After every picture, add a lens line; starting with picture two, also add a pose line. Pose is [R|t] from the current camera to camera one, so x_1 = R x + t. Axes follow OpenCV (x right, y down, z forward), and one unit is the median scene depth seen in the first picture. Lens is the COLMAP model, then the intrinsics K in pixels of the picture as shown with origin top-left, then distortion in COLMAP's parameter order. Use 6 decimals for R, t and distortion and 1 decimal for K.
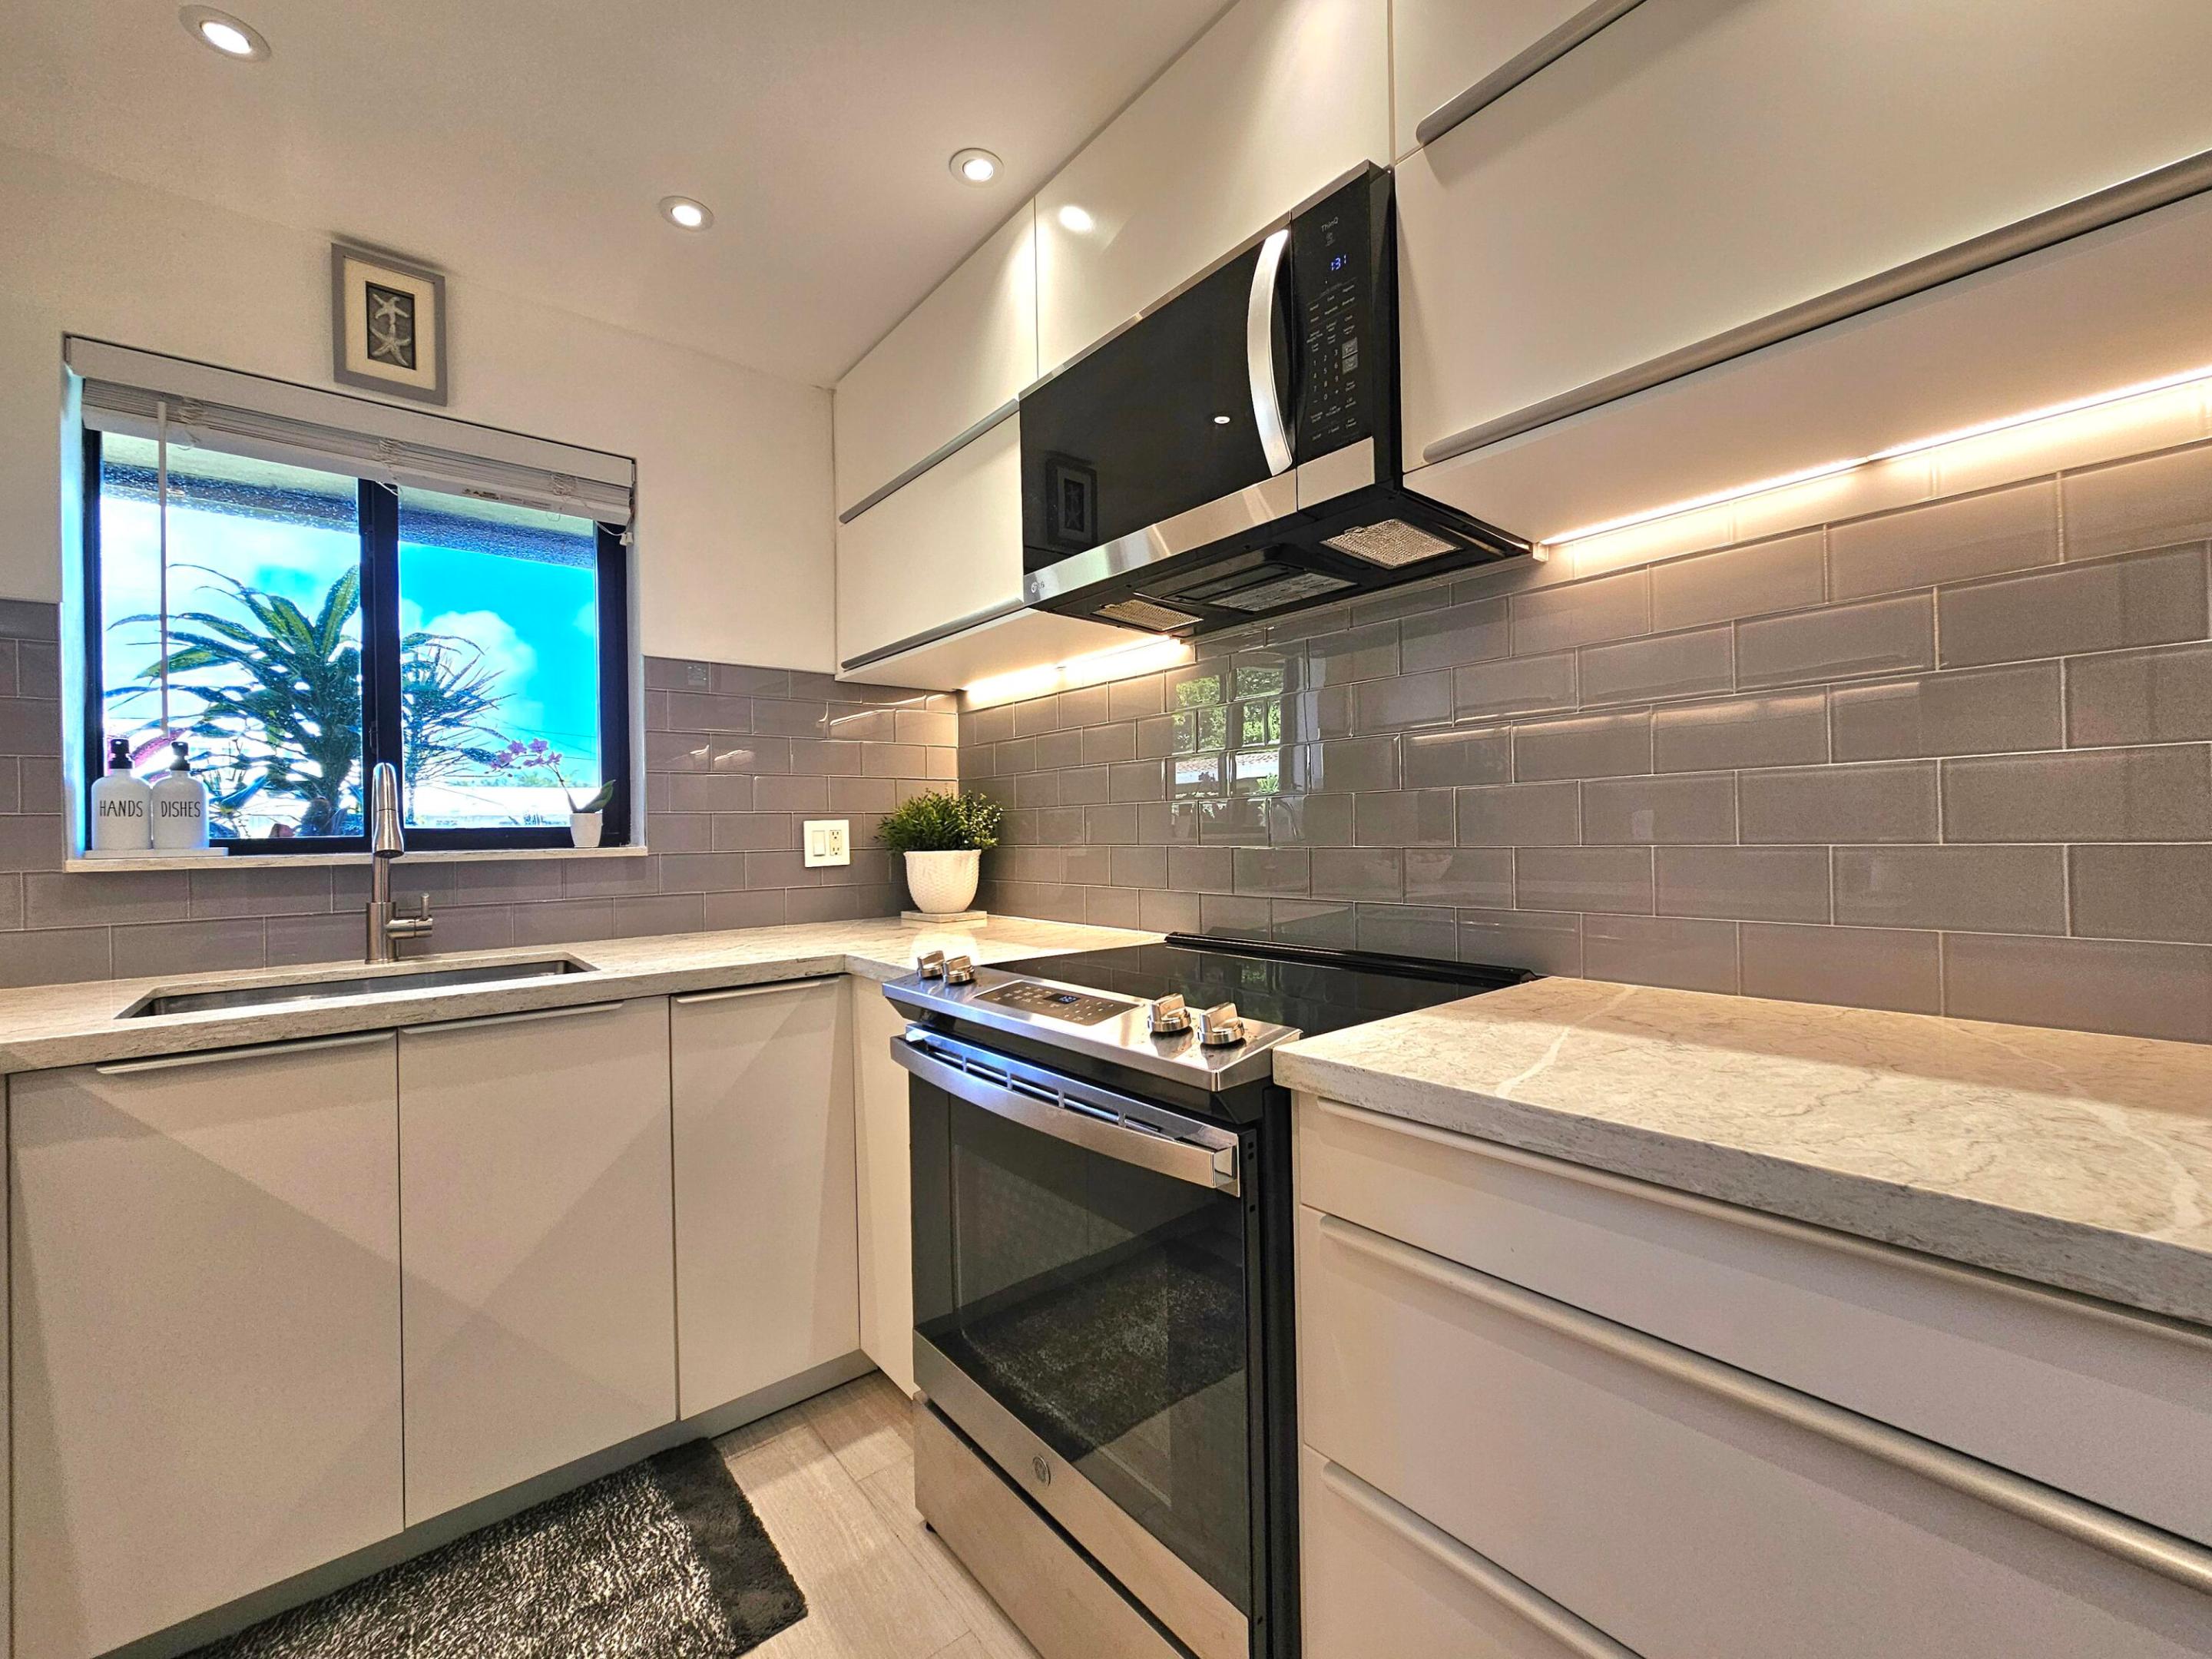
lens RADIAL K [[912.0, 0, 1109.2], [0, 912.0, 832.1], [0, 0, 1]] dist [-0.001596, 0.000727]
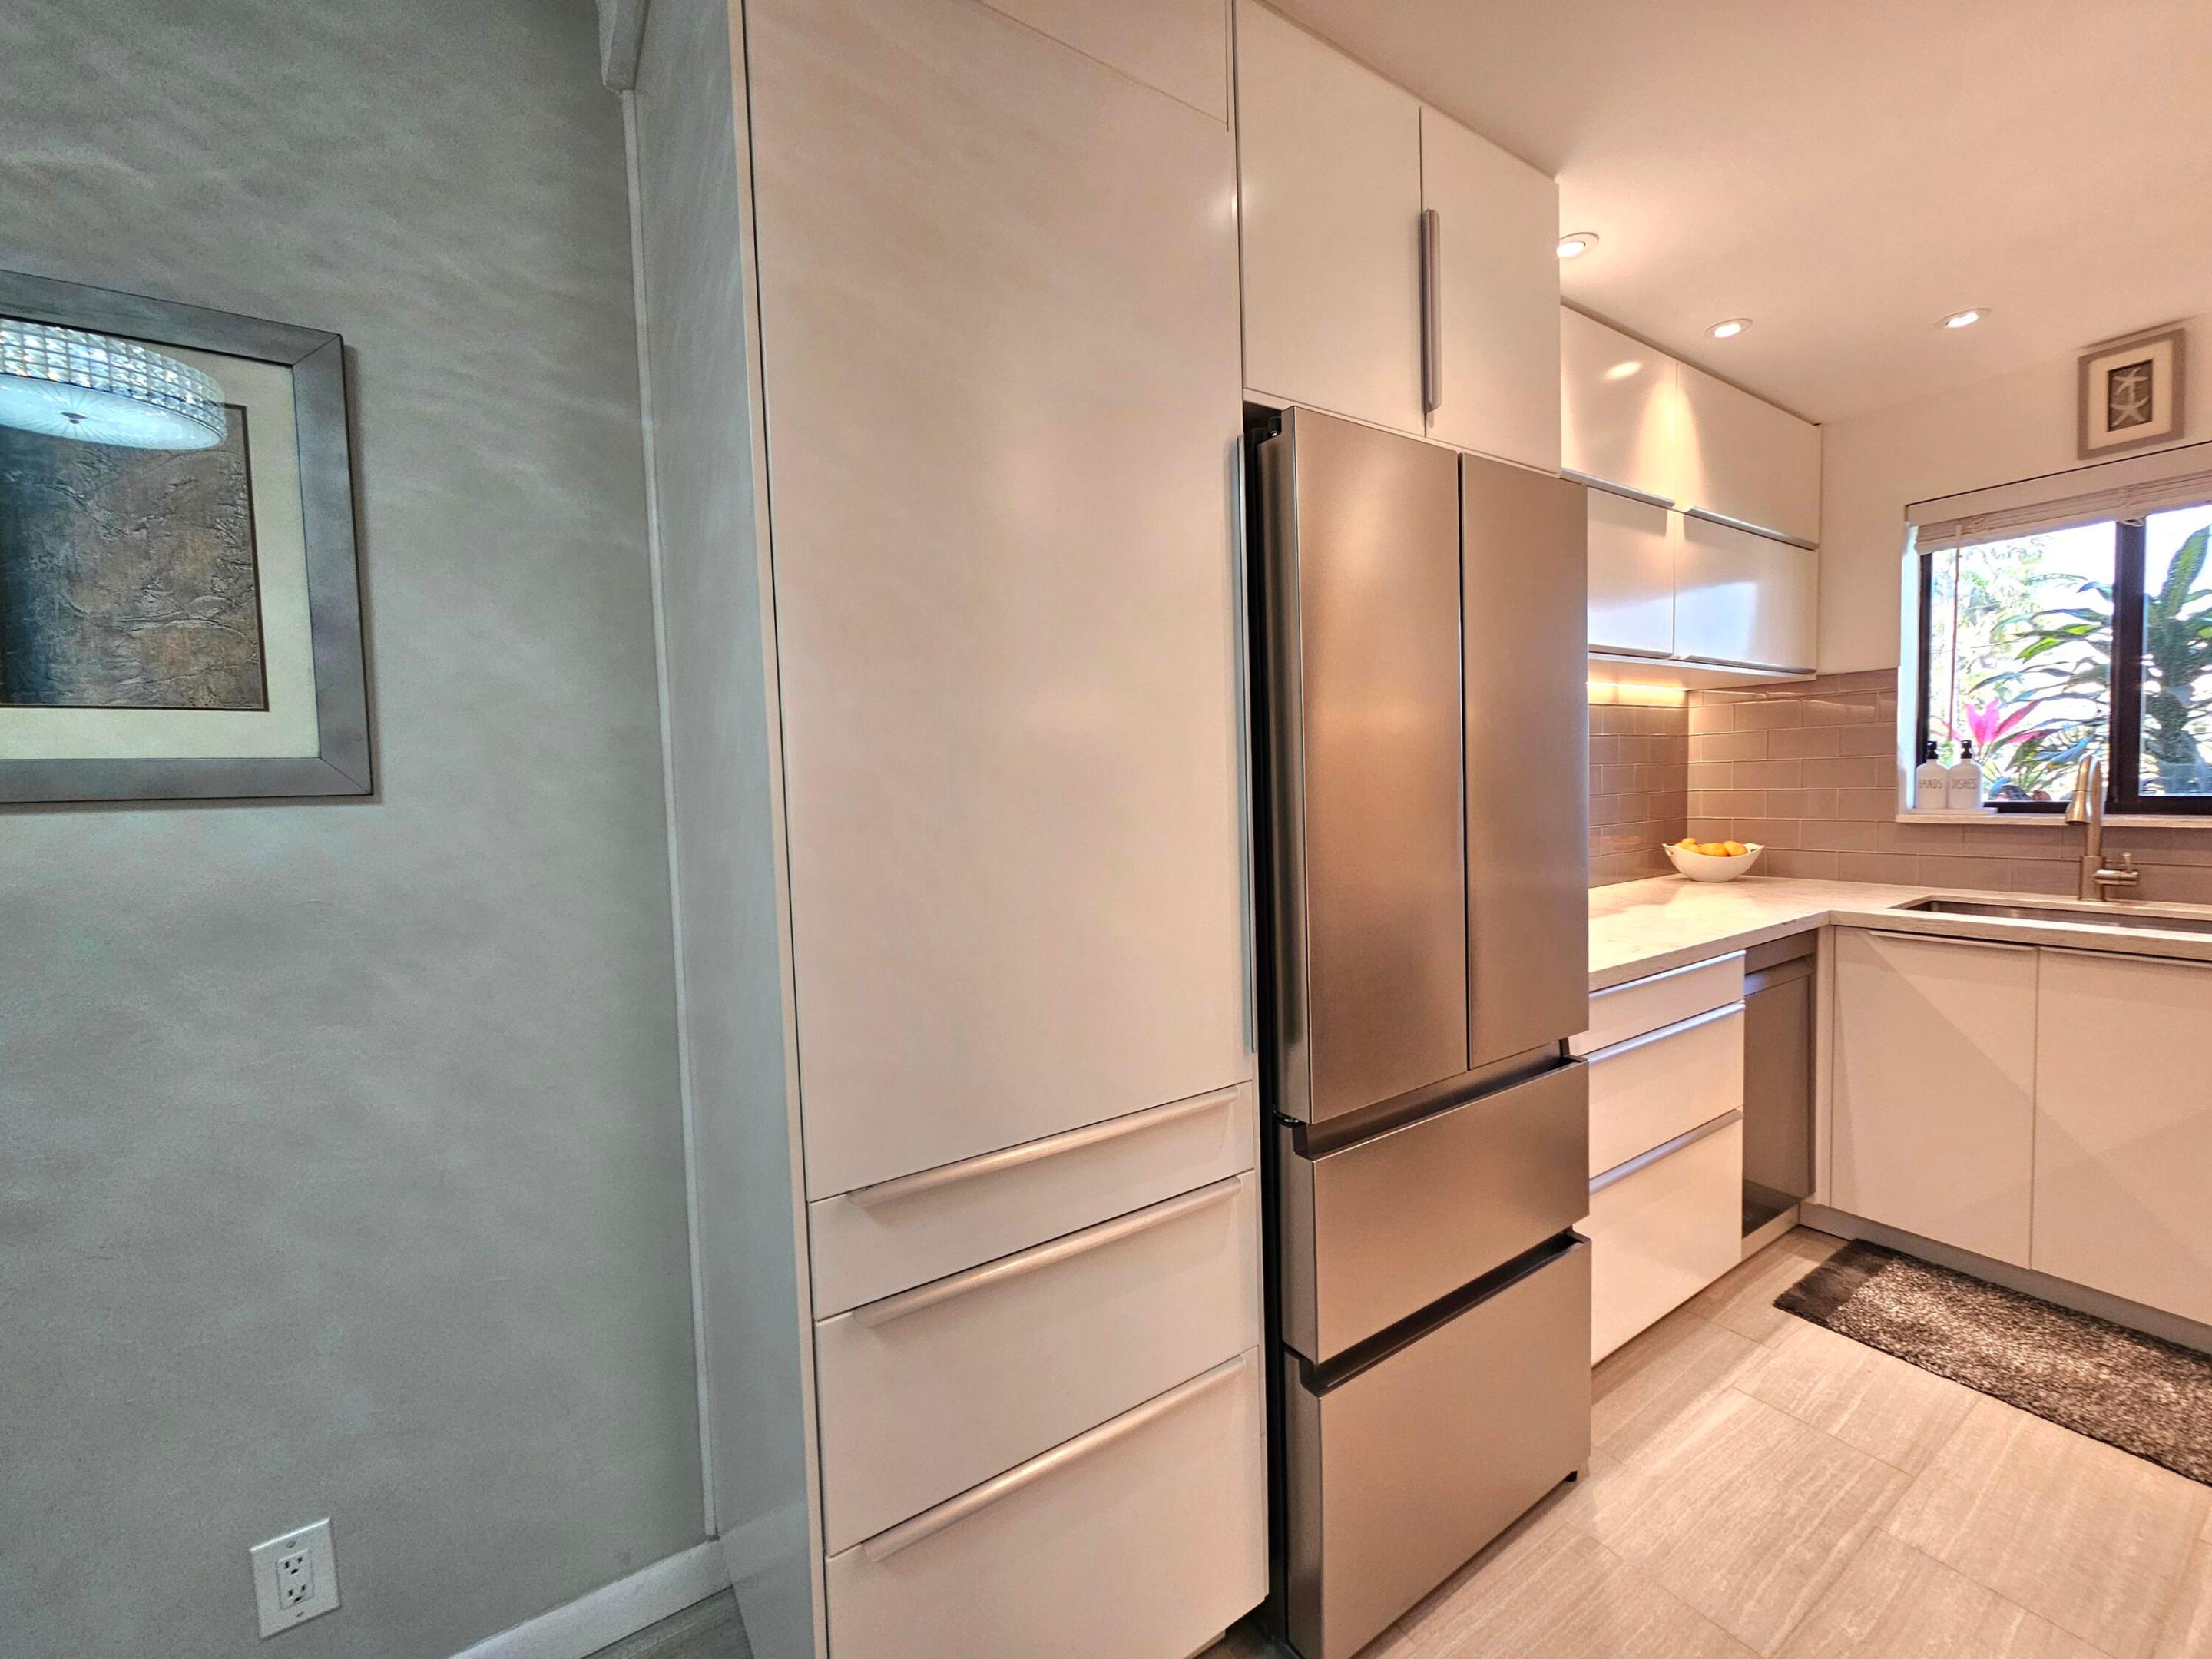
lens RADIAL K [[894.5, 0, 1106.0], [0, 894.5, 829.5], [0, 0, 1]] dist [-0.001938, -0.000335]
pose [[-0.117300, 0.071698, -0.990505, 0.735235], [0.033564, 0.997107, 0.068201, -0.110225], [0.992529, -0.025245, -0.119367, -0.304106]]
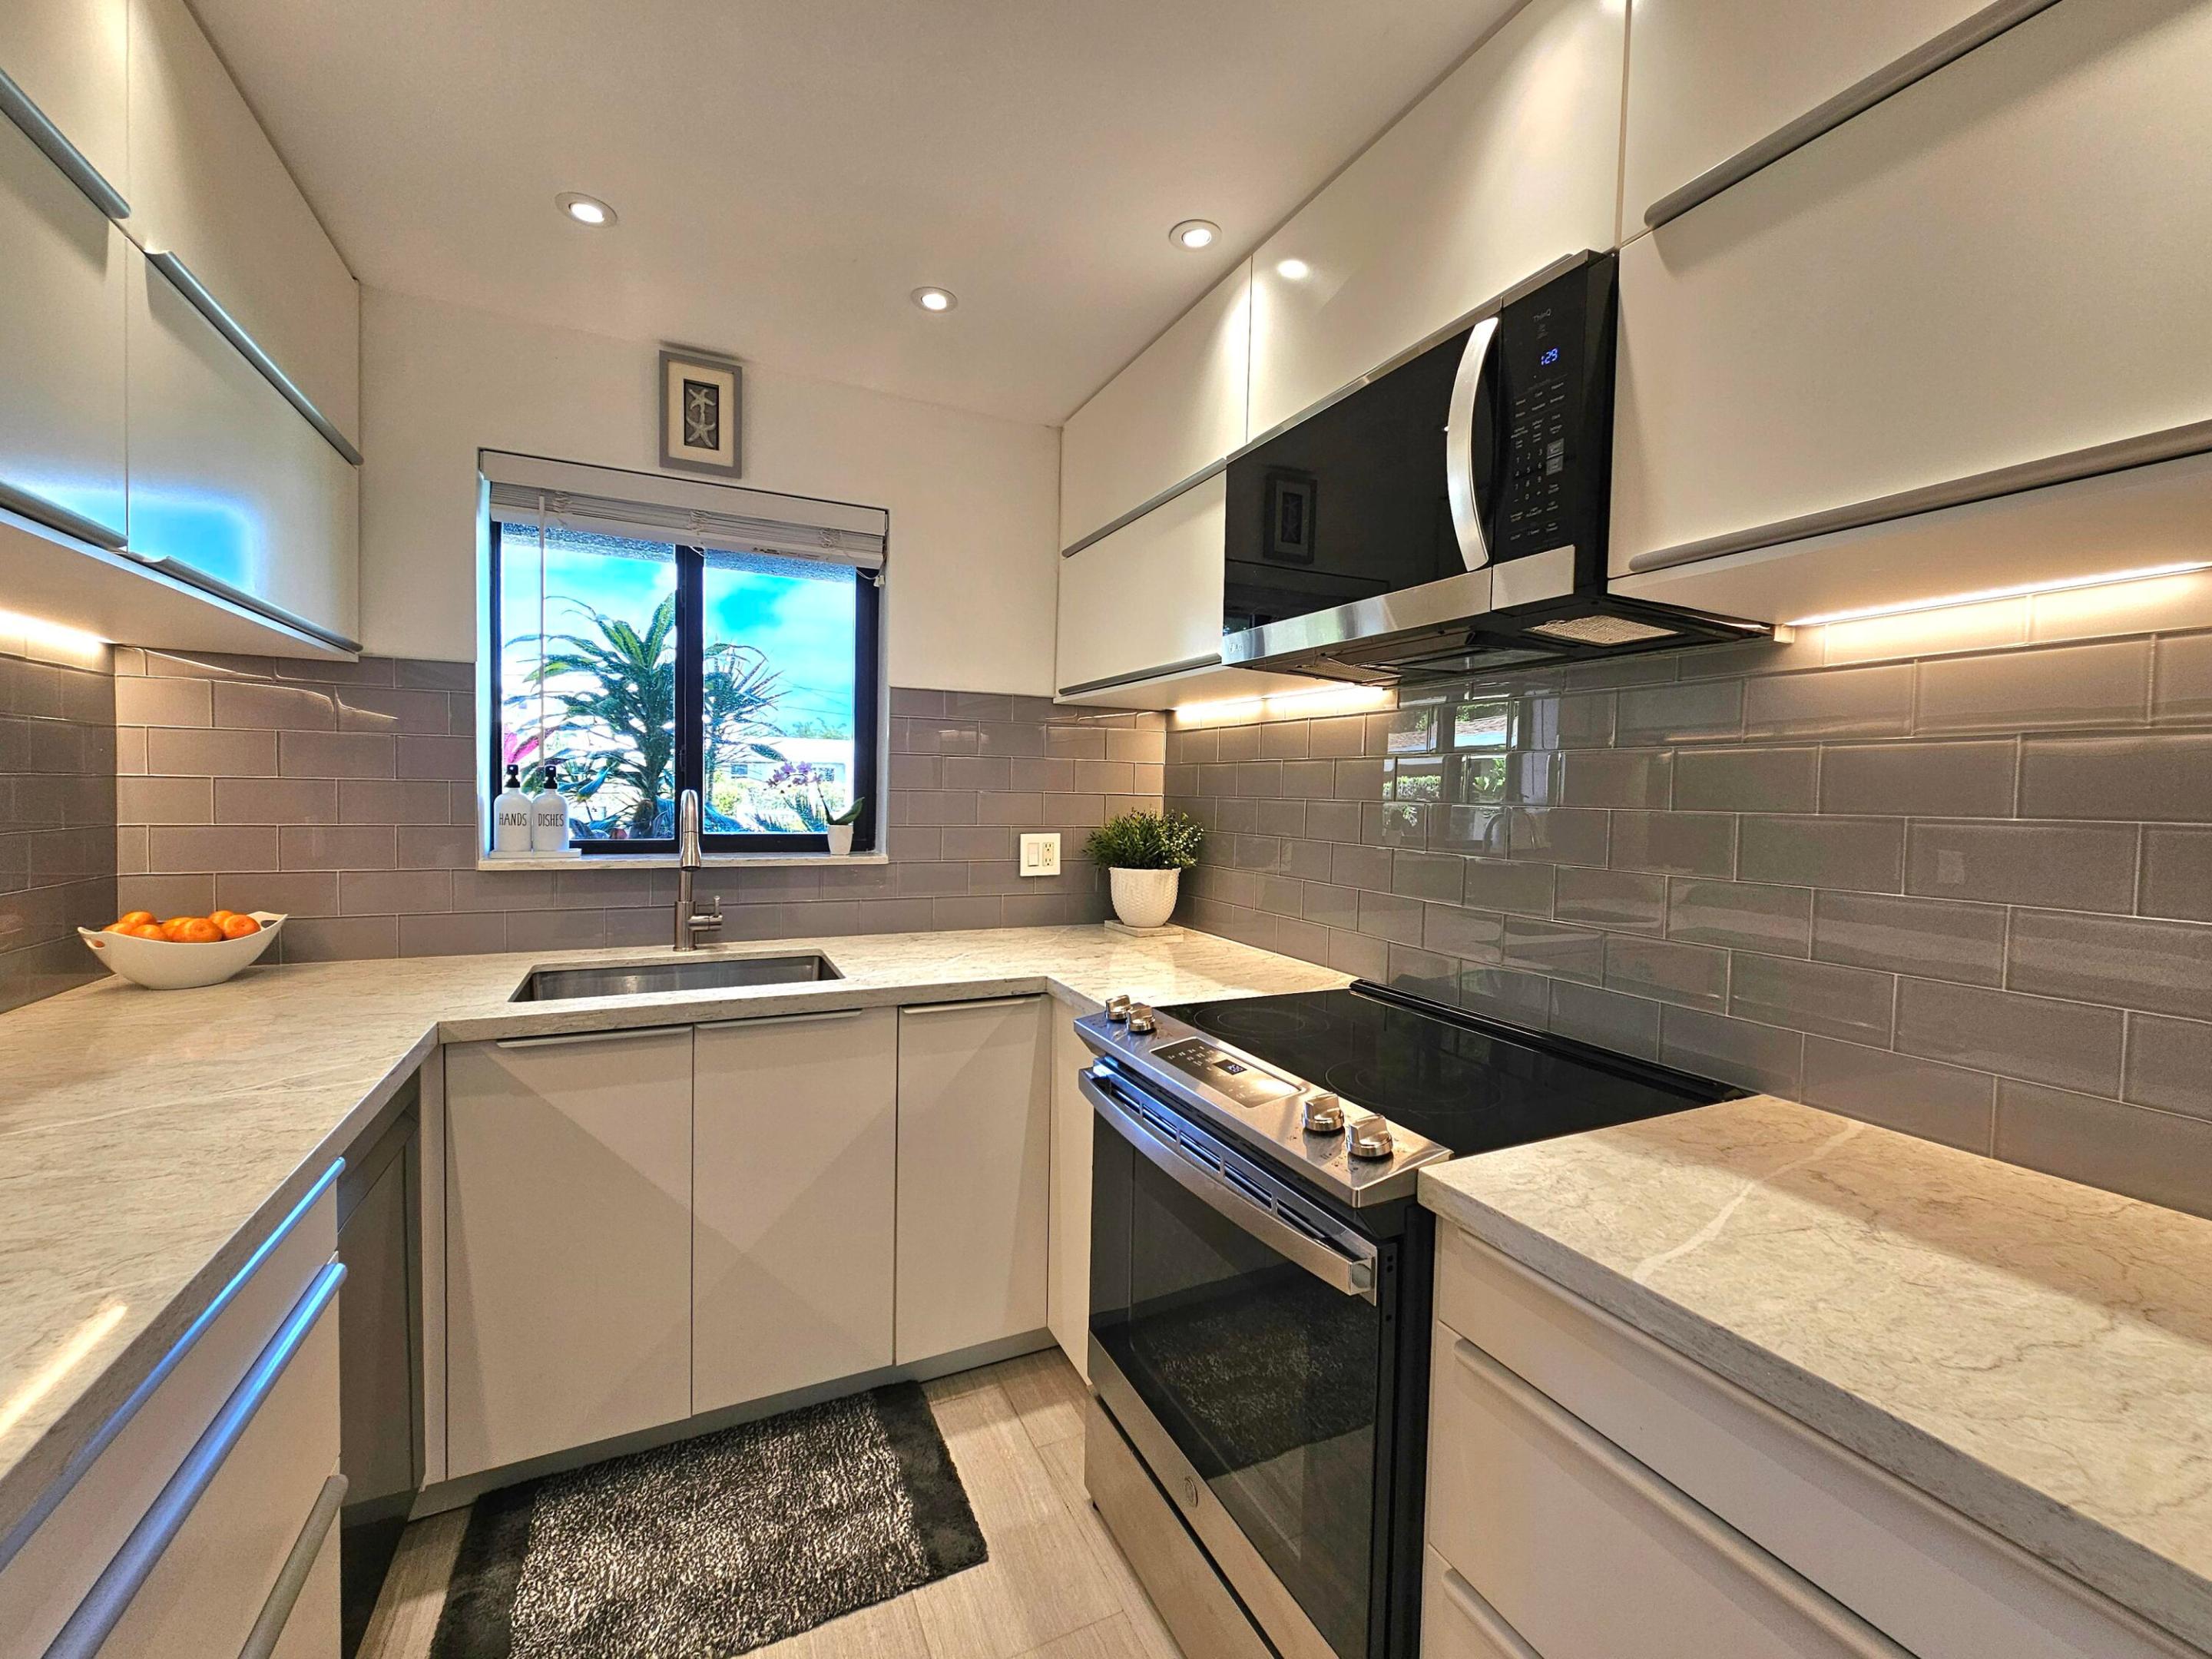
lens RADIAL K [[908.7, 0, 1106.0], [0, 908.7, 829.5], [0, 0, 1]] dist [-0.001705, 0.002175]
pose [[0.969129, 0.050332, -0.241364, 0.039797], [-0.039834, 0.998044, 0.048181, -0.111990], [0.243317, -0.037079, 0.969238, -0.043327]]
